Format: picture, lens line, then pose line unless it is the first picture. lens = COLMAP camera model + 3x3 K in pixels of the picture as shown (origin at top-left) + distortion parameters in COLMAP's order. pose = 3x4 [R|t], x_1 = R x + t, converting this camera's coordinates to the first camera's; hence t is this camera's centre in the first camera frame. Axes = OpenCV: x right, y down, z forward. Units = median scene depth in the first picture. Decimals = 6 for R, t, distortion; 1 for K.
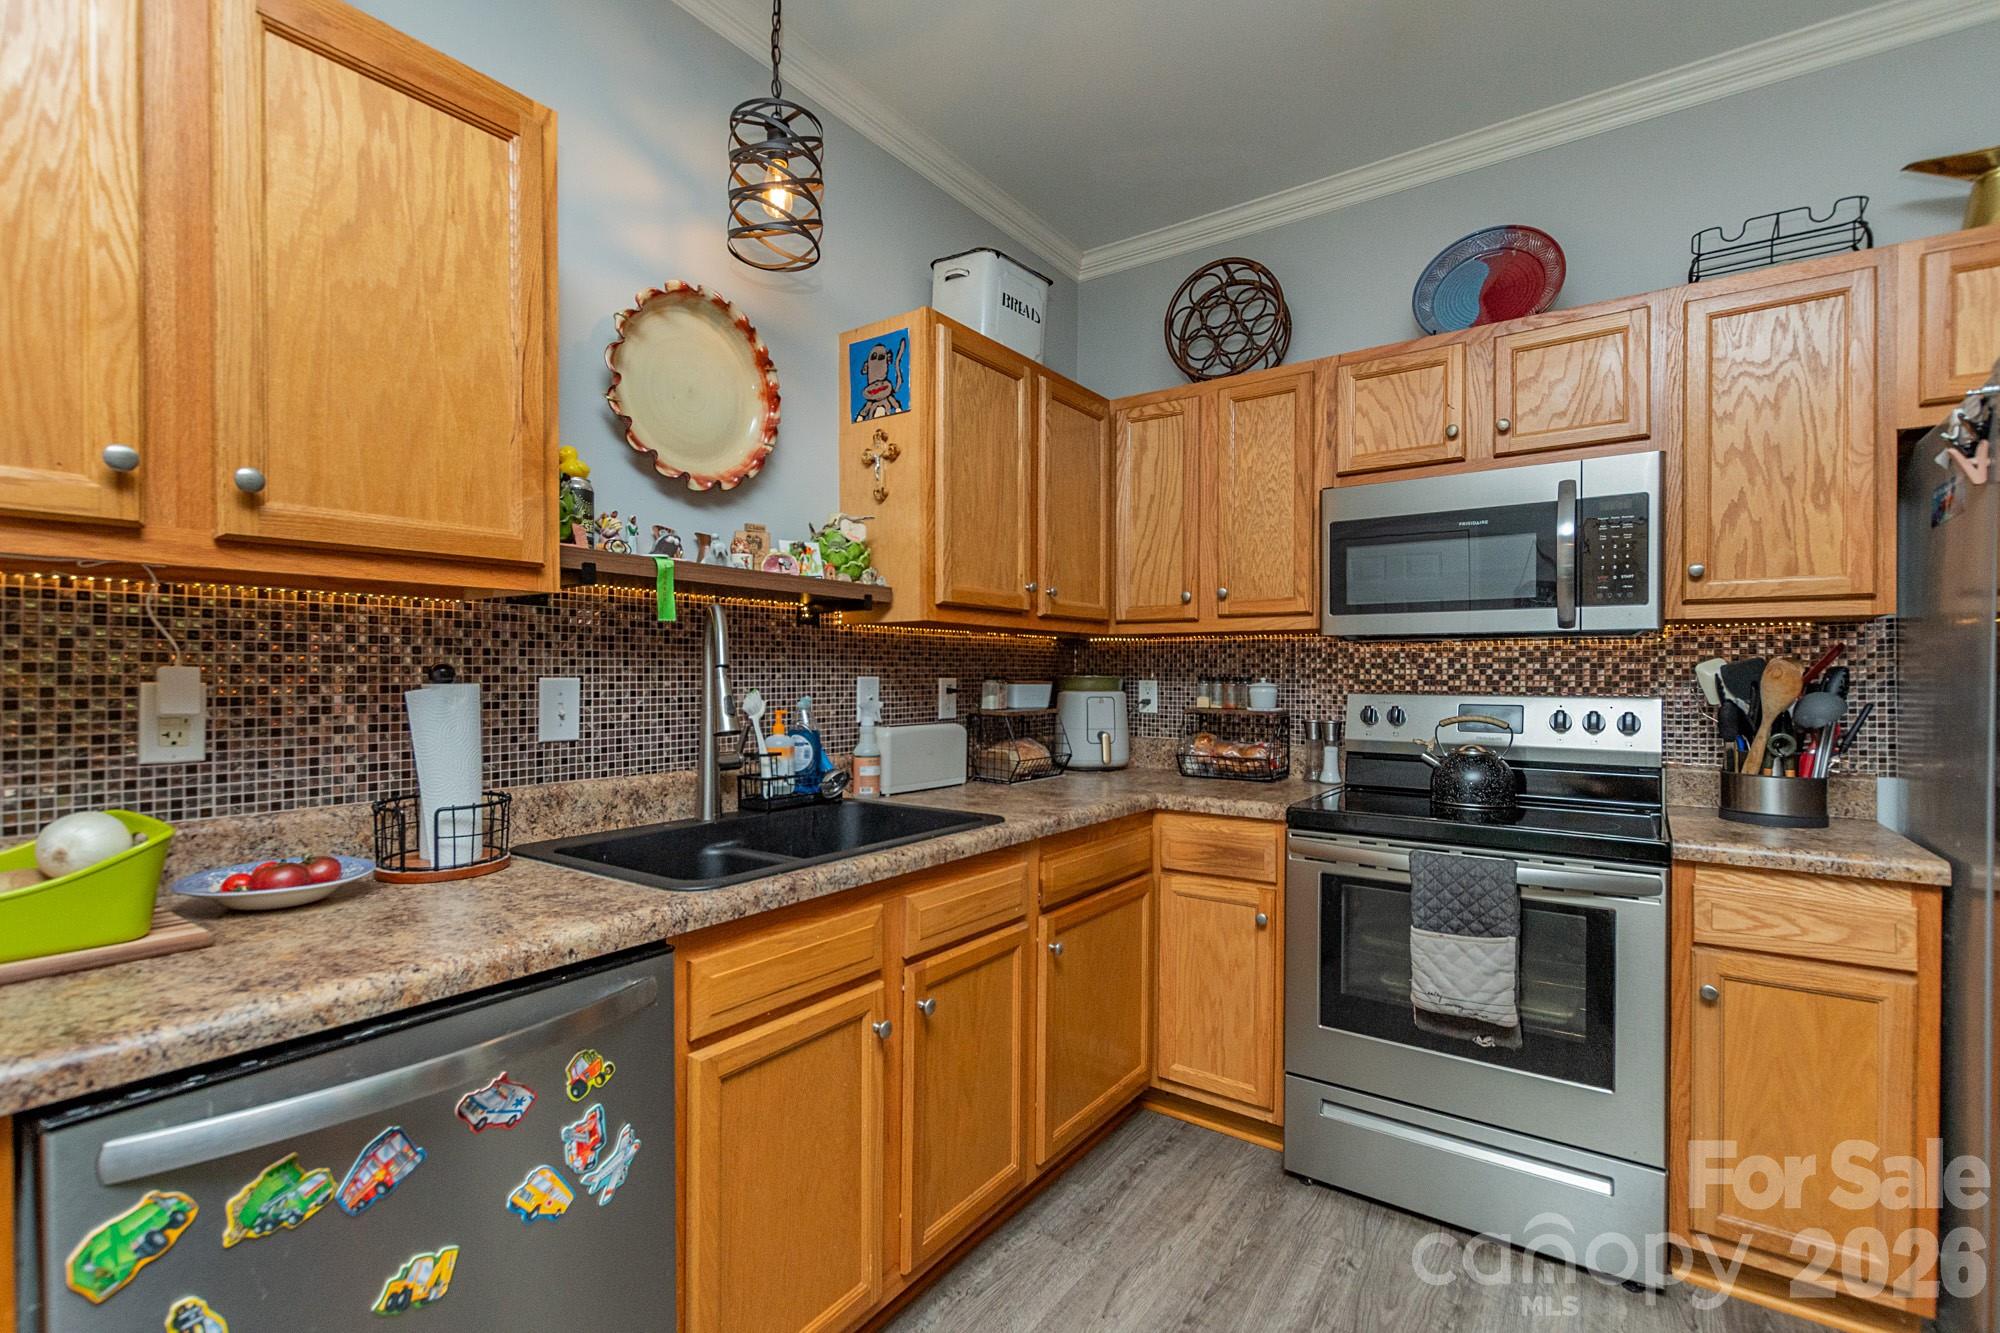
lens RADIAL K [[896.0, 0, 991.3], [0, 896.0, 674.4], [0, 0, 1]] dist [0.005567, -0.001401]
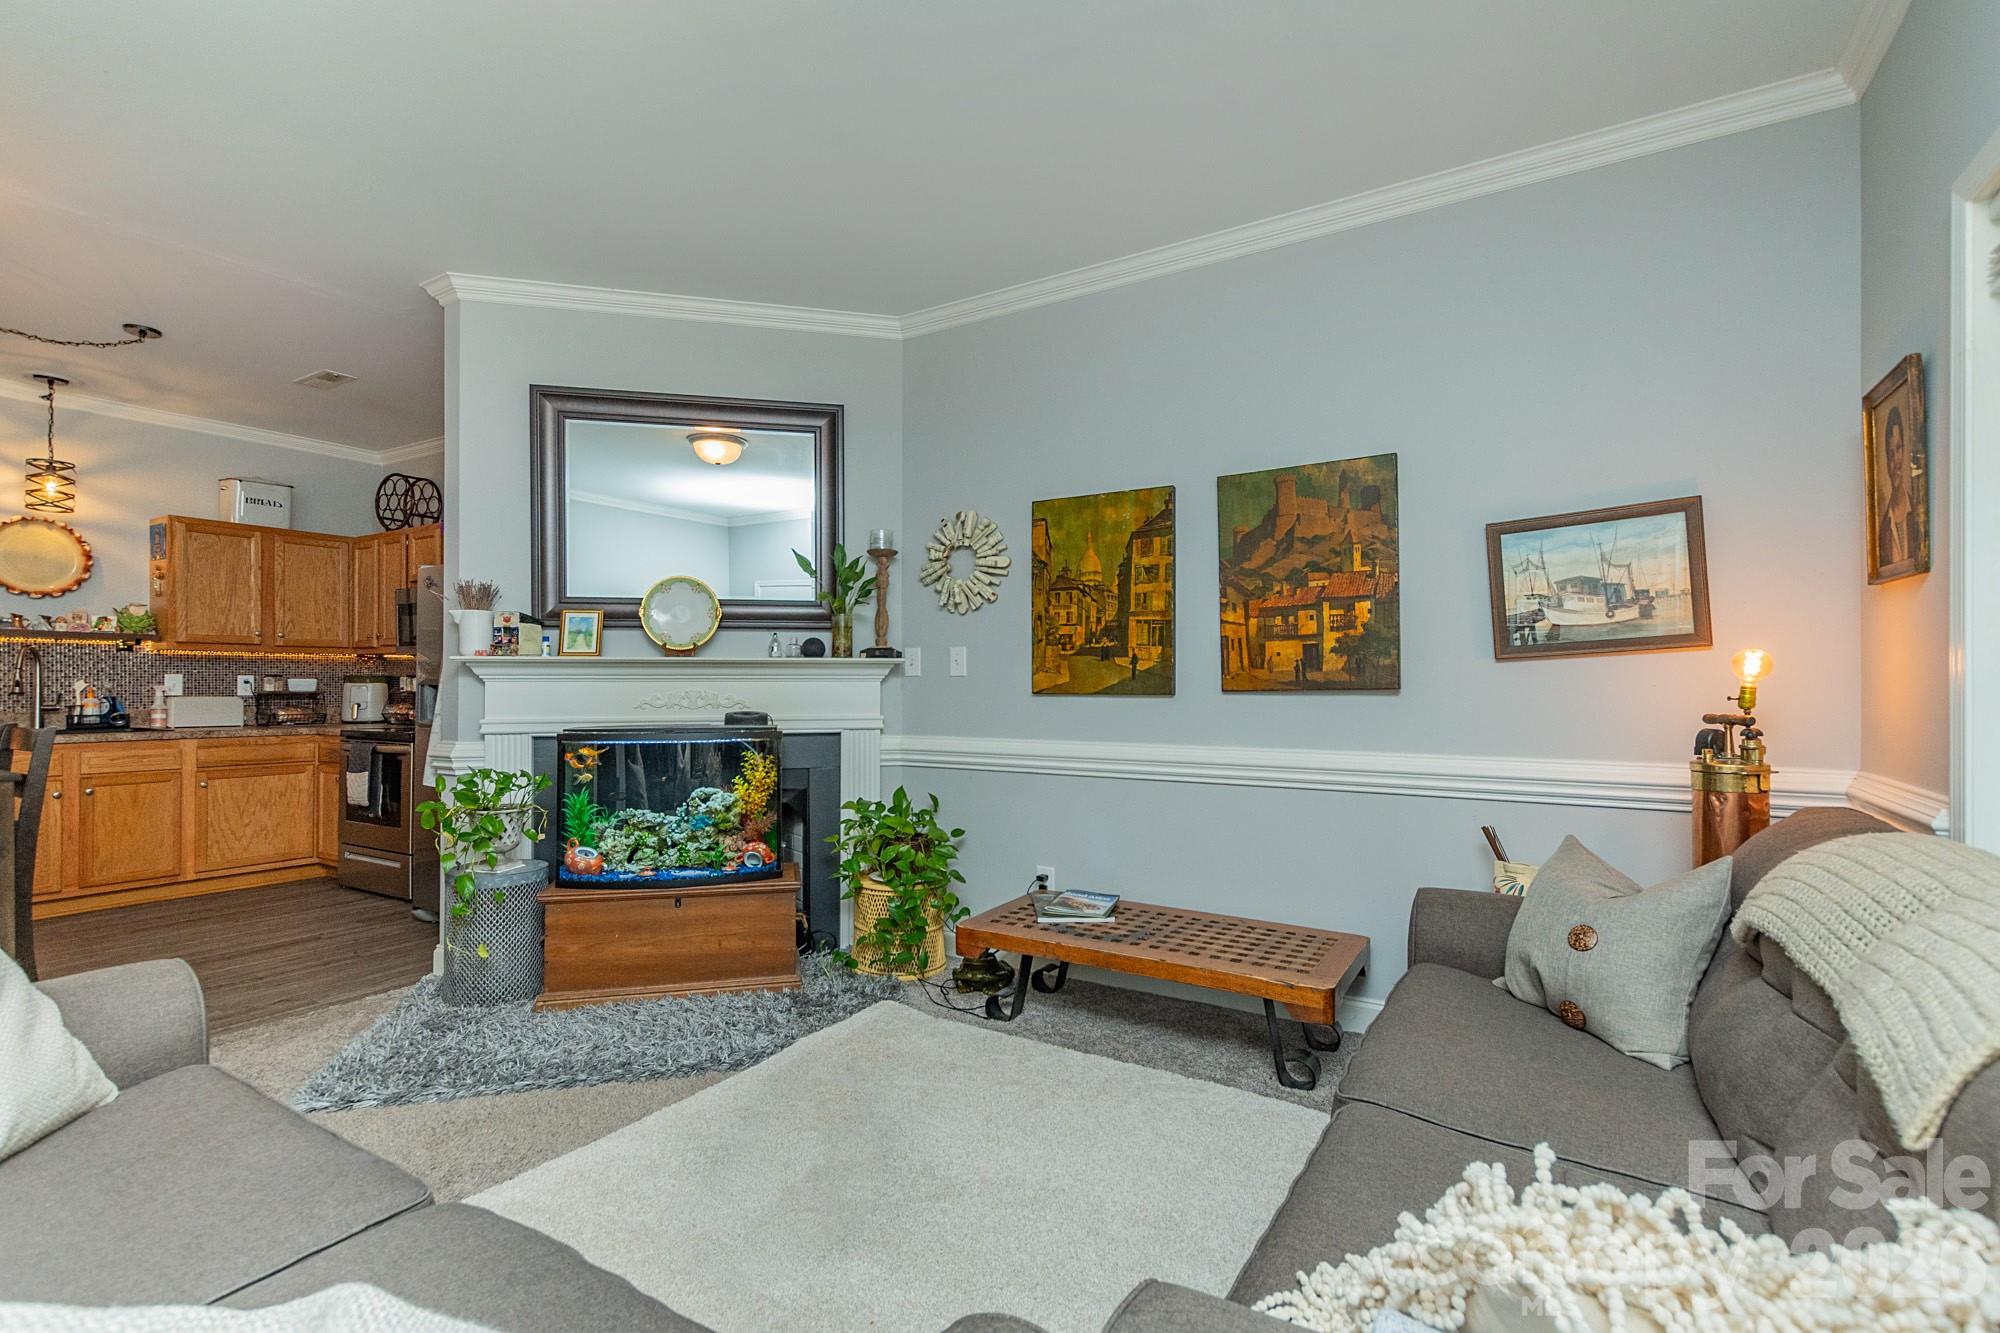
lens RADIAL K [[896.0, 0, 1023.2], [0, 896.0, 685.7], [0, 0, 1]] dist [0.005567, -0.001401]
pose [[0.996841, -0.003969, 0.079330, 1.936749], [0.003985, 0.999992, -0.000039, 0.043109], [-0.079329, 0.000355, 0.996848, -1.493995]]
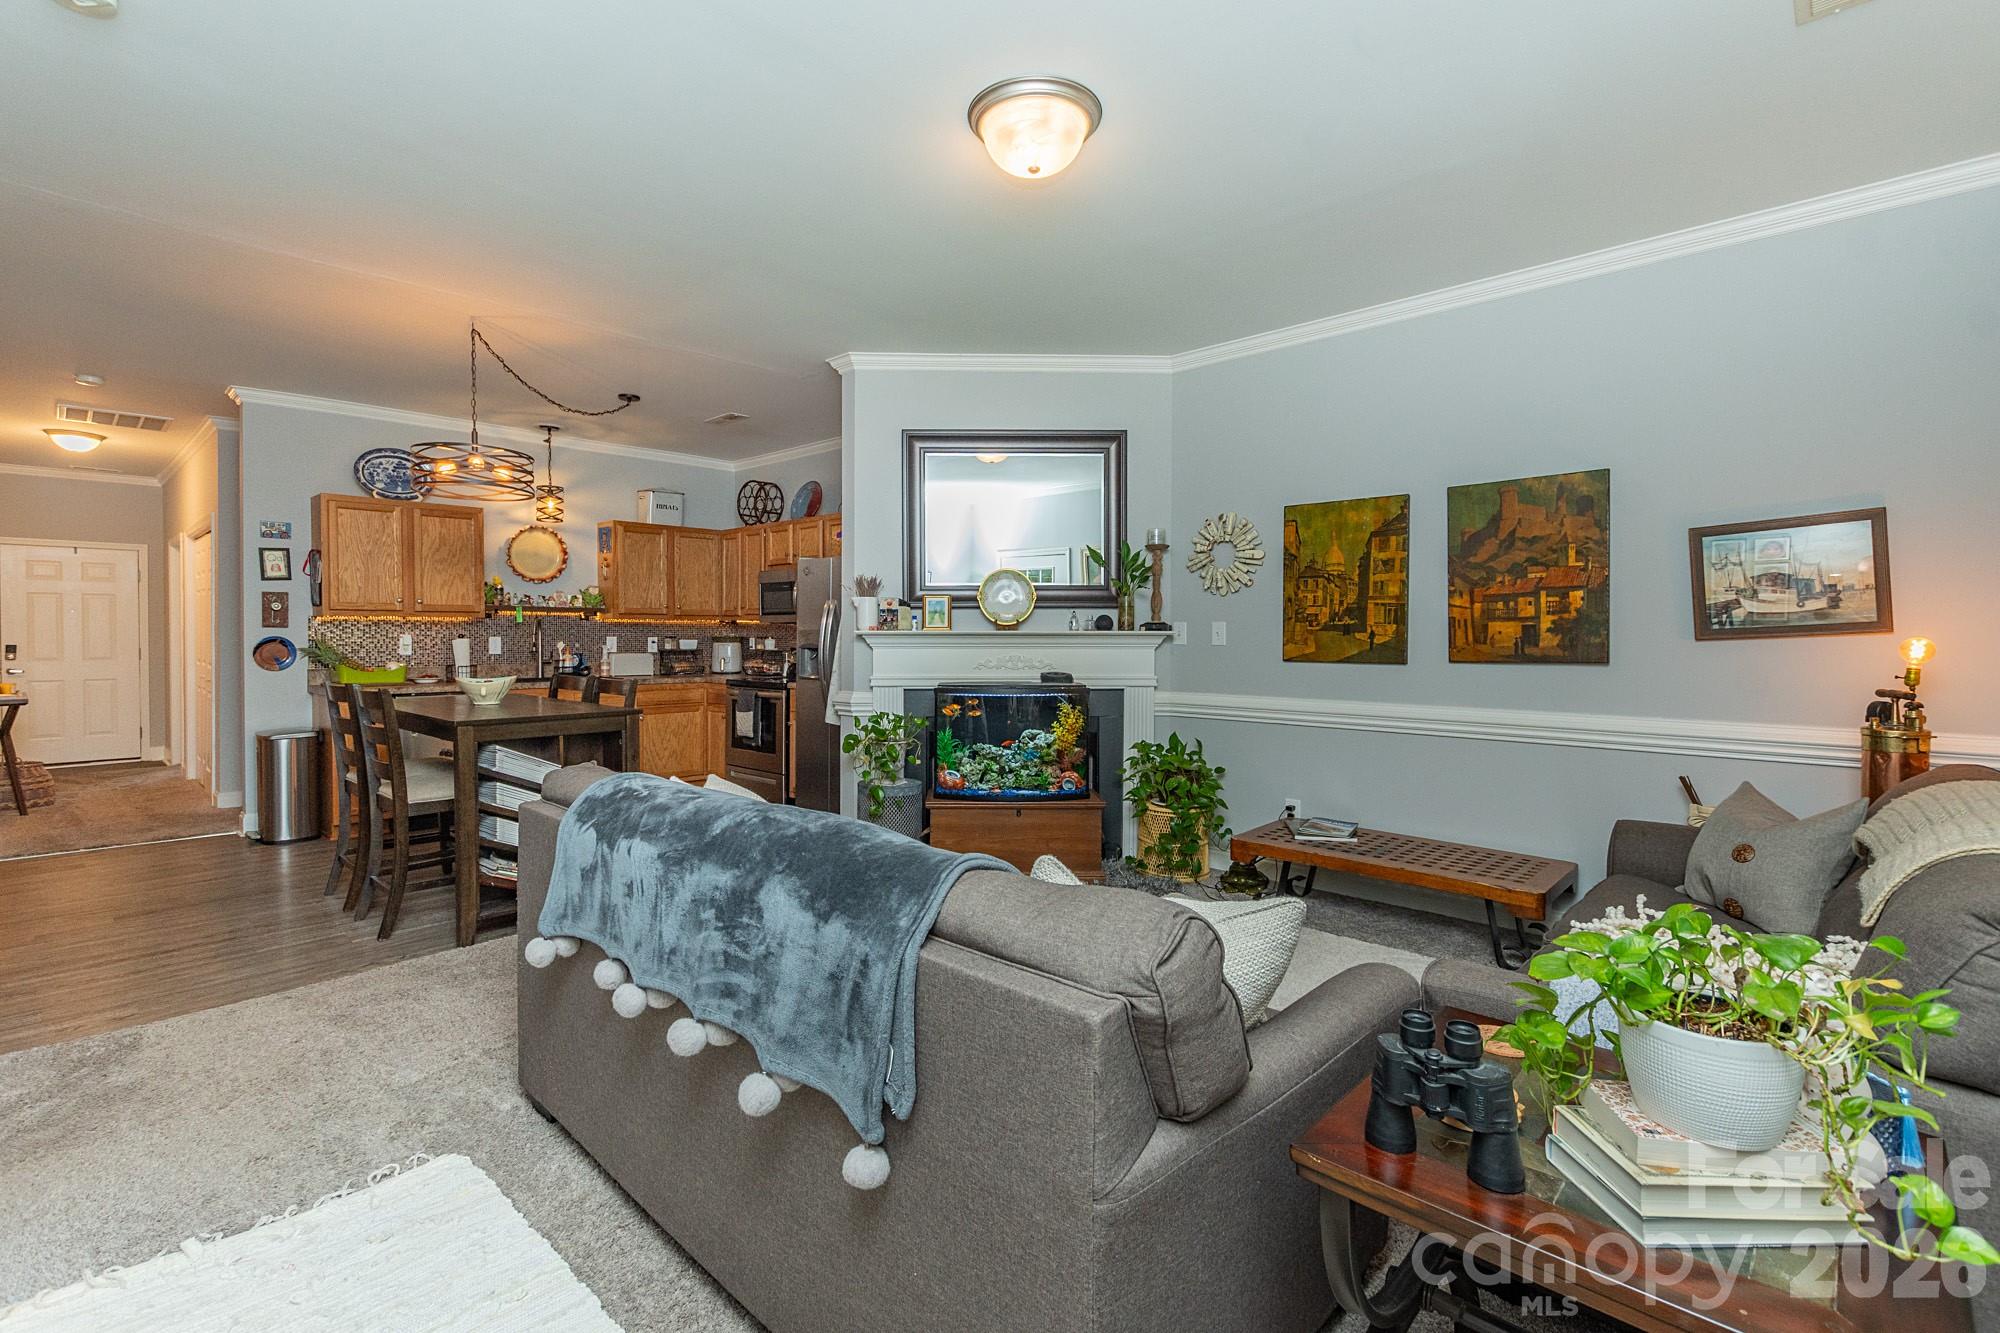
lens RADIAL K [[896.0, 0, 1019.5], [0, 896.0, 654.2], [0, 0, 1]] dist [0.005567, -0.001401]
pose [[0.992279, 0.002305, -0.124006, 1.736921], [0.000236, 0.999790, 0.020472, 0.000017], [0.124027, -0.020343, 0.992070, -1.971283]]
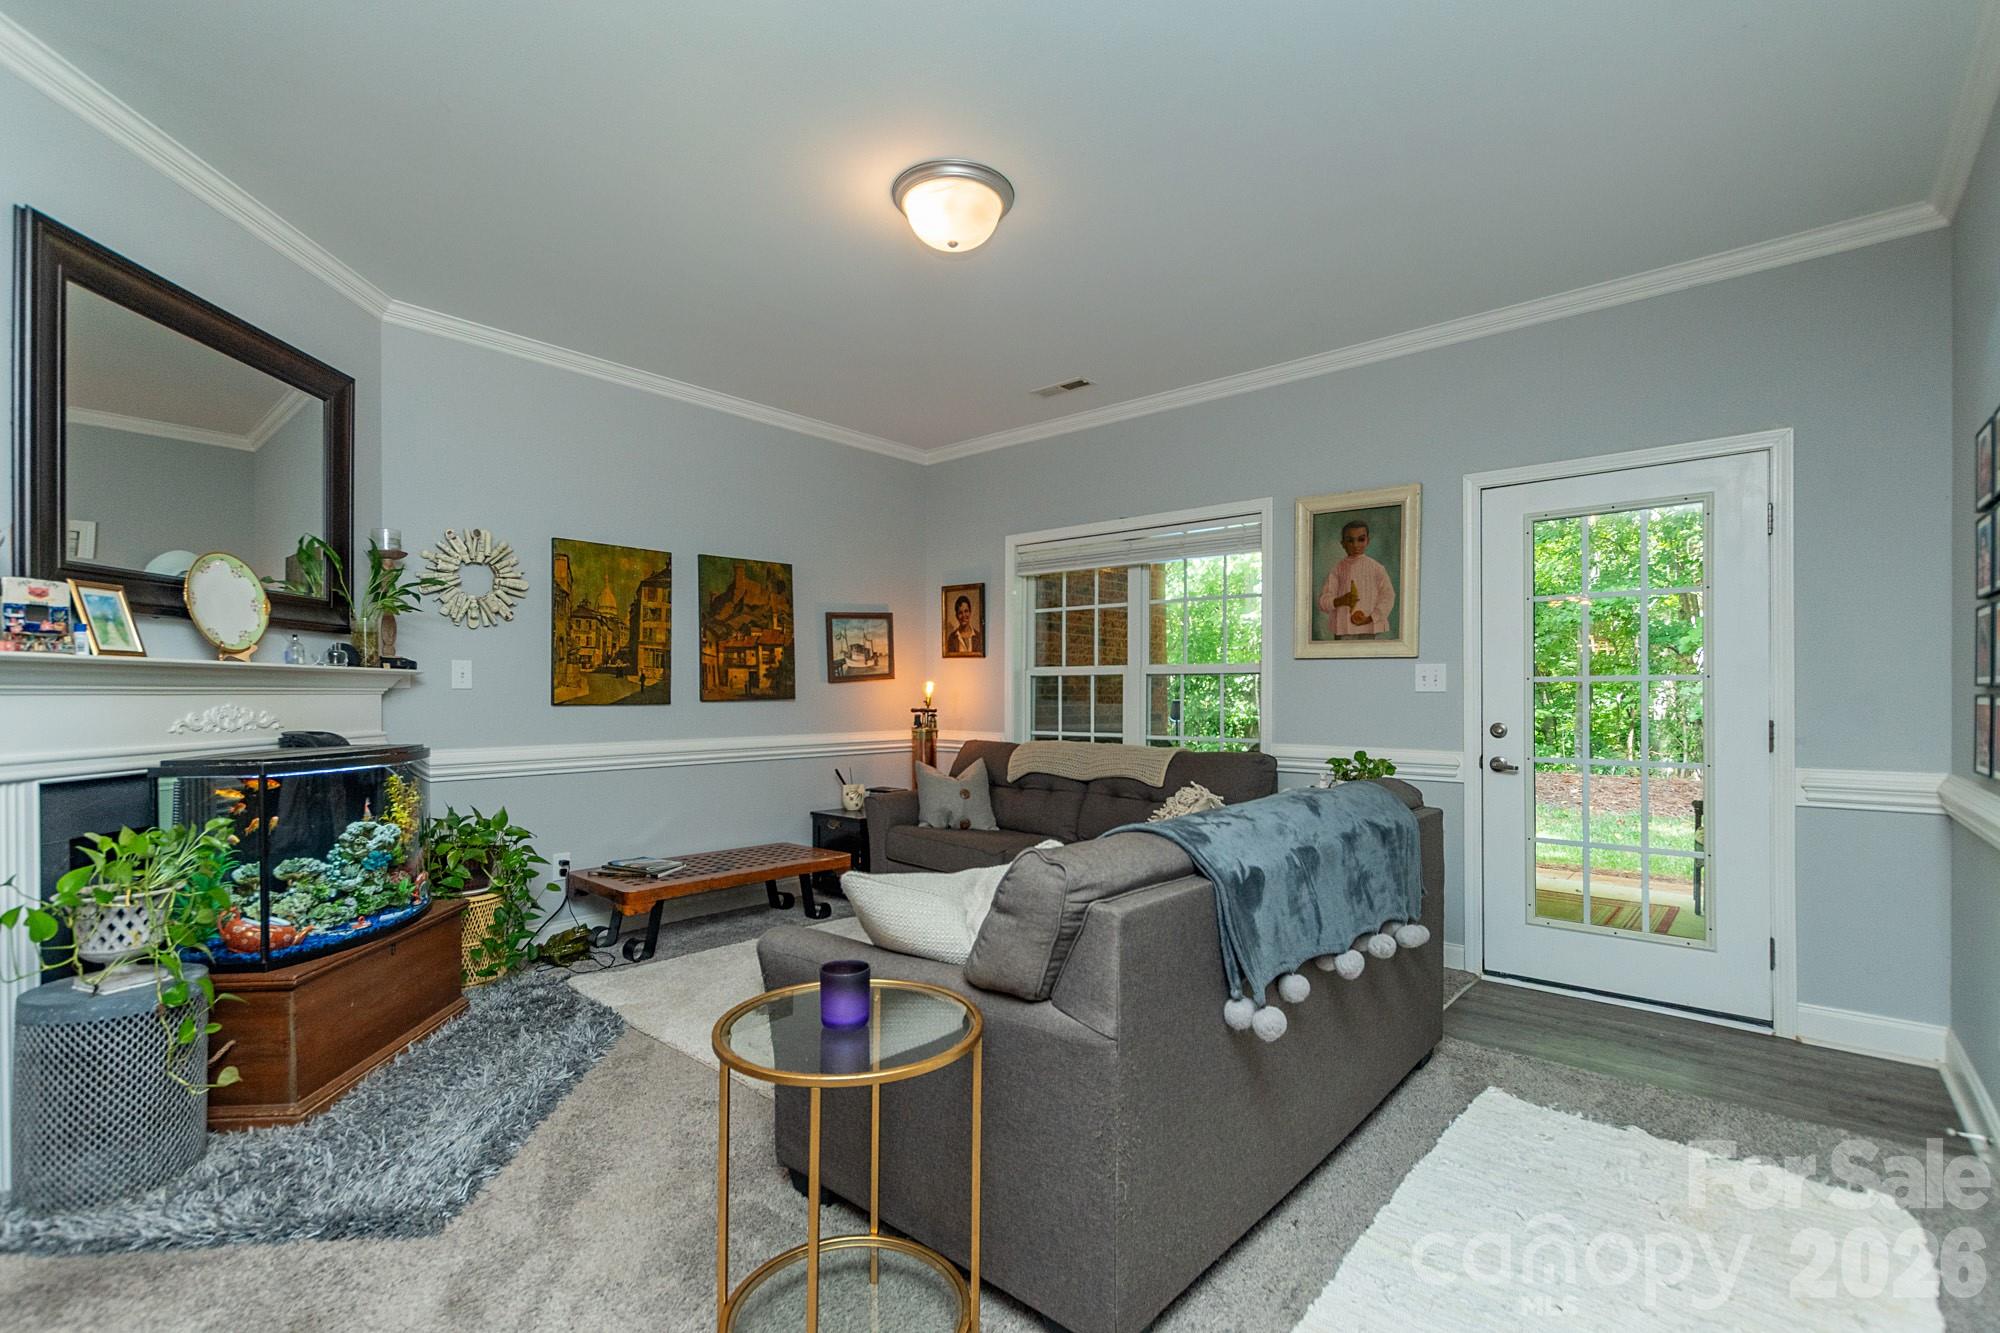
lens RADIAL K [[896.0, 0, 995.4], [0, 896.0, 692.5], [0, 0, 1]] dist [0.005567, -0.001401]
pose [[0.092063, -0.001846, 0.995751, 0.271691], [0.004722, 0.999988, 0.001417, 0.032572], [-0.995742, 0.004572, 0.092071, -0.942876]]
